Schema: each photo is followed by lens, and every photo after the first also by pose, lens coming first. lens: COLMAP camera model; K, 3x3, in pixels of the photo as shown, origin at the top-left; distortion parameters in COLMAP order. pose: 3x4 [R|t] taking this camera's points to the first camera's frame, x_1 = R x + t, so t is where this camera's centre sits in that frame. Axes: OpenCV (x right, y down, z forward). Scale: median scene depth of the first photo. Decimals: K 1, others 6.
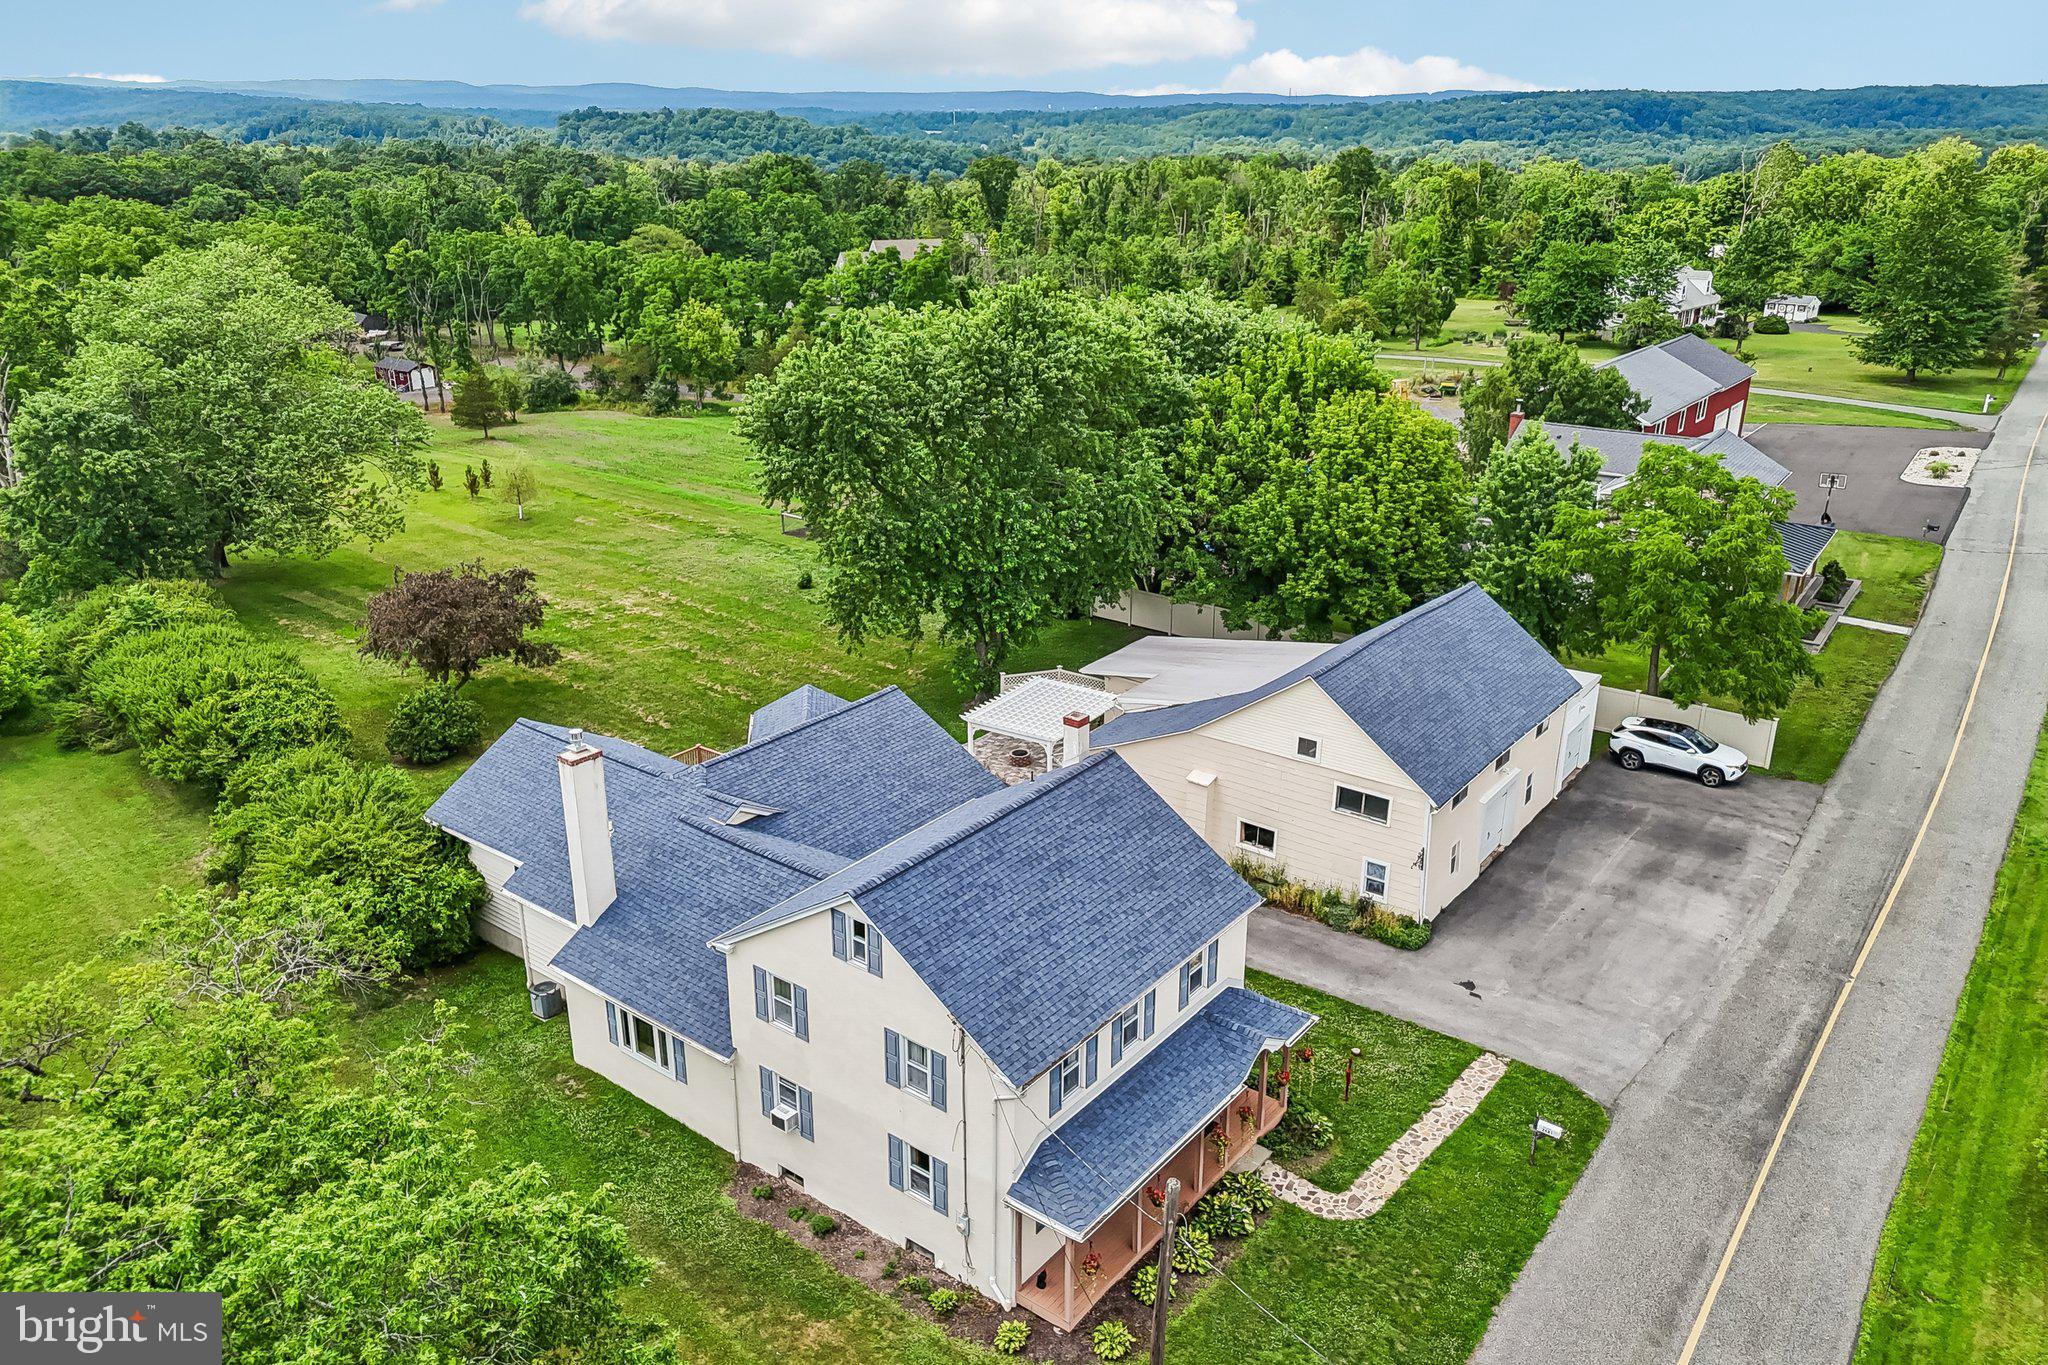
lens RADIAL K [[1513.9, 0, 1028.9], [0, 1513.9, 682.0], [0, 0, 1]] dist [0.067568, -0.059609]
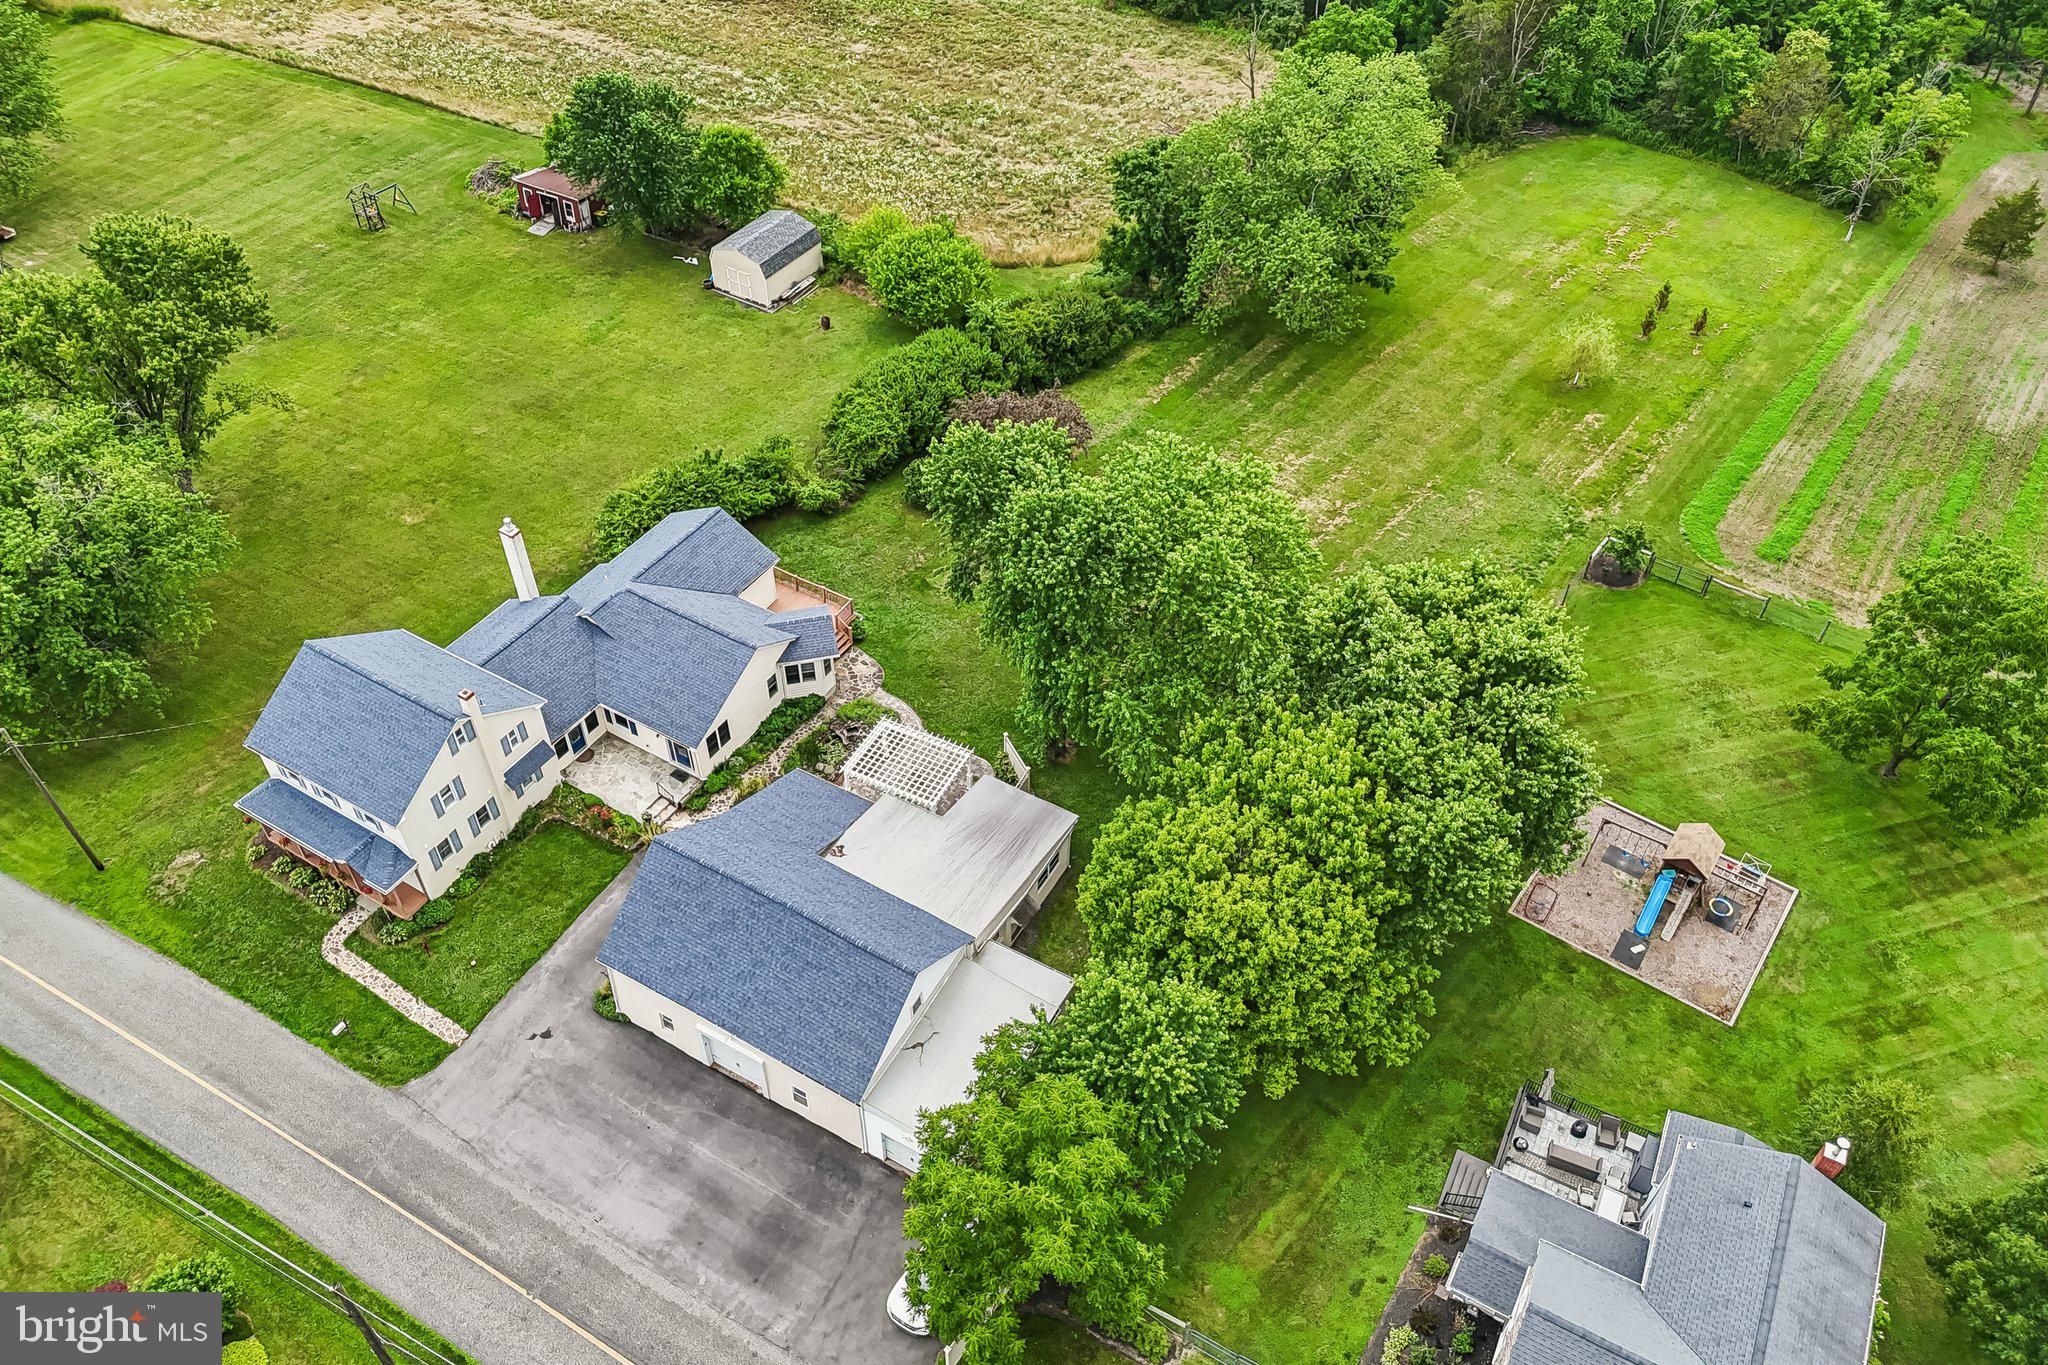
lens RADIAL K [[1513.9, 0, 1026.8], [0, 1513.9, 682.9], [0, 0, 1]] dist [0.067568, -0.059609]
pose [[0.110819, 0.695814, -0.709621, 0.958996], [-0.357275, 0.694178, 0.624877, -0.938534], [0.927401, 0.184282, 0.325525, 0.738869]]
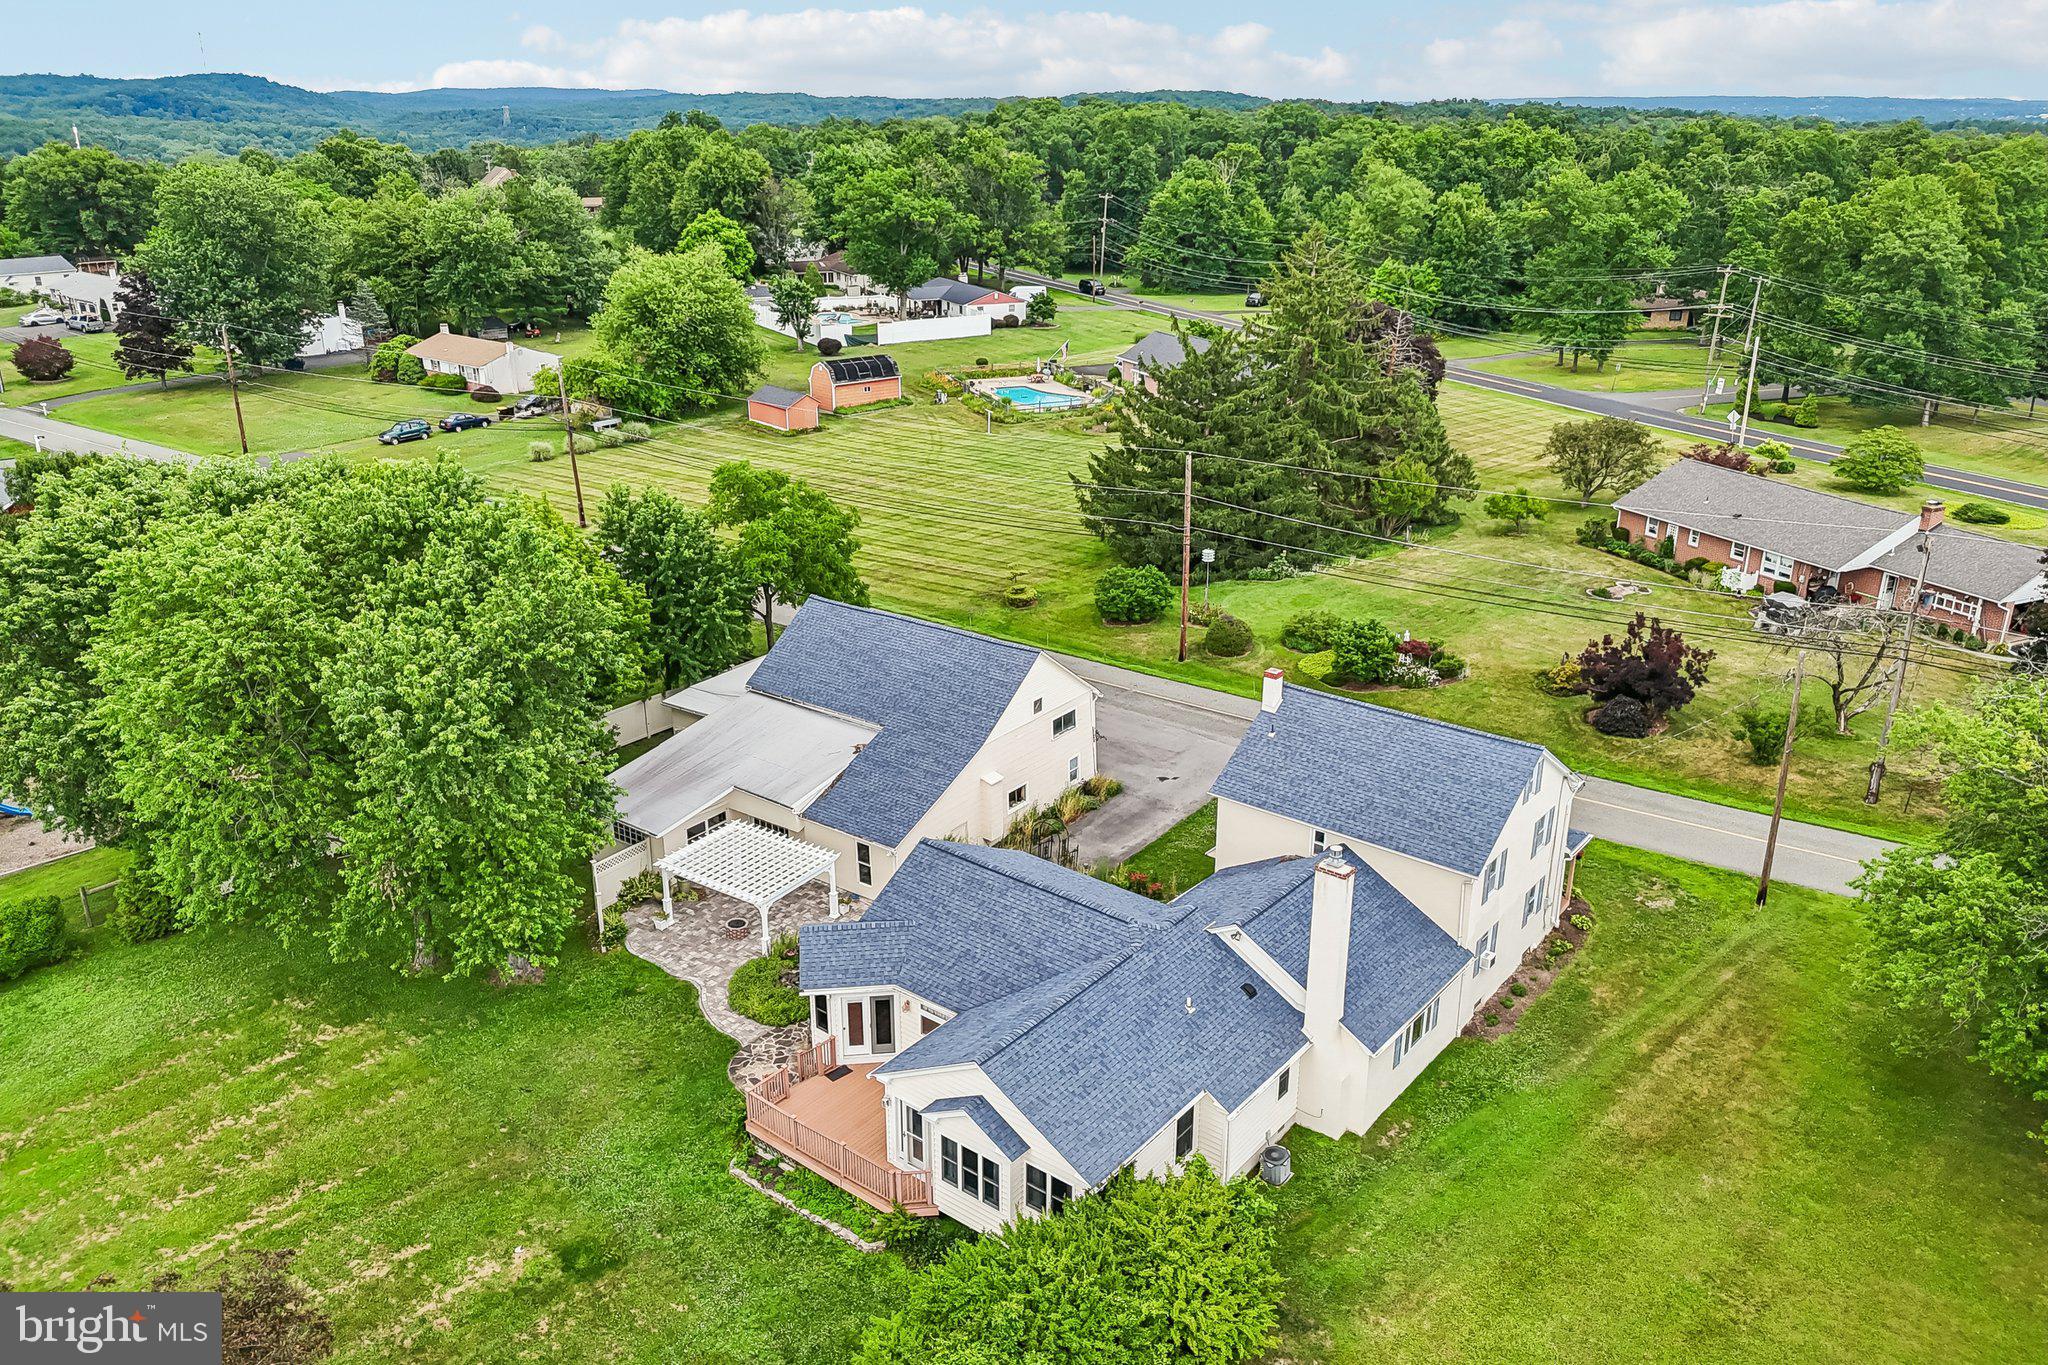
lens RADIAL K [[1513.9, 0, 1028.3], [0, 1513.9, 678.4], [0, 0, 1]] dist [0.067568, -0.059609]
pose [[0.013124, -0.356206, 0.934315, -0.918063], [0.353045, 0.875867, 0.328963, -0.366658], [-0.935514, 0.325538, 0.137251, 0.737417]]
